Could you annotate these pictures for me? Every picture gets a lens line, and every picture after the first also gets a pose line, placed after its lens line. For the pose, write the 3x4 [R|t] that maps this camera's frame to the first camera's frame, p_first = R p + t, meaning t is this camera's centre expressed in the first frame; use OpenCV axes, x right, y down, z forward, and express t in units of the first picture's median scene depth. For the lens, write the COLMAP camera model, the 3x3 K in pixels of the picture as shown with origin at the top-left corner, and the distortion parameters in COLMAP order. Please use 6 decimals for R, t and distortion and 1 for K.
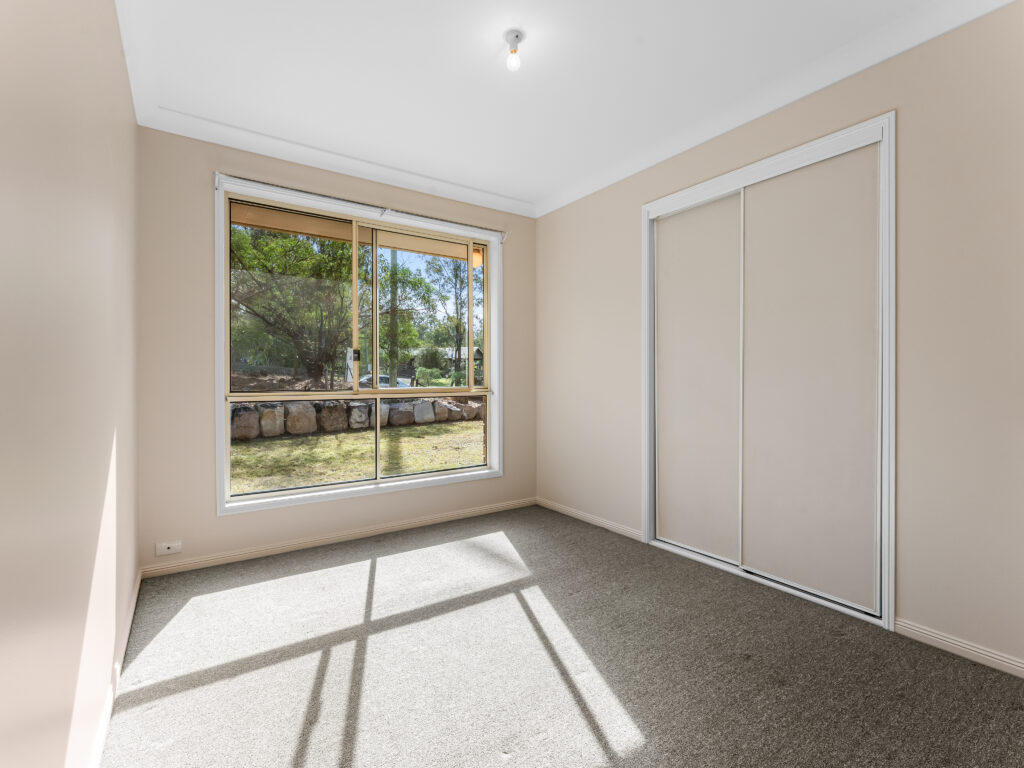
lens RADIAL K [[470.7, 0, 509.7], [0, 470.7, 360.5], [0, 0, 1]] dist [-0.002048, -0.000515]
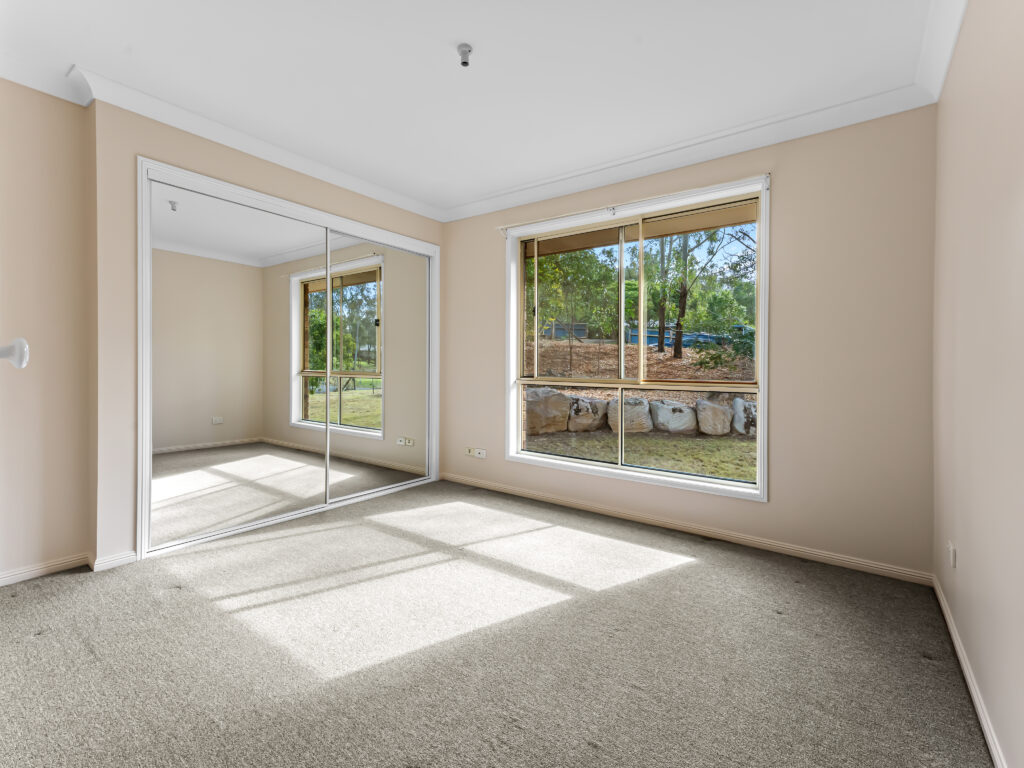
lens RADIAL K [[470.7, 0, 509.7], [0, 470.7, 360.5], [0, 0, 1]] dist [-0.002048, -0.000515]
pose [[0.327253, -0.004740, -0.944925, 0.752101], [0.019888, 0.999800, 0.001872, 0.011923], [0.944728, -0.019405, 0.327282, 0.511285]]
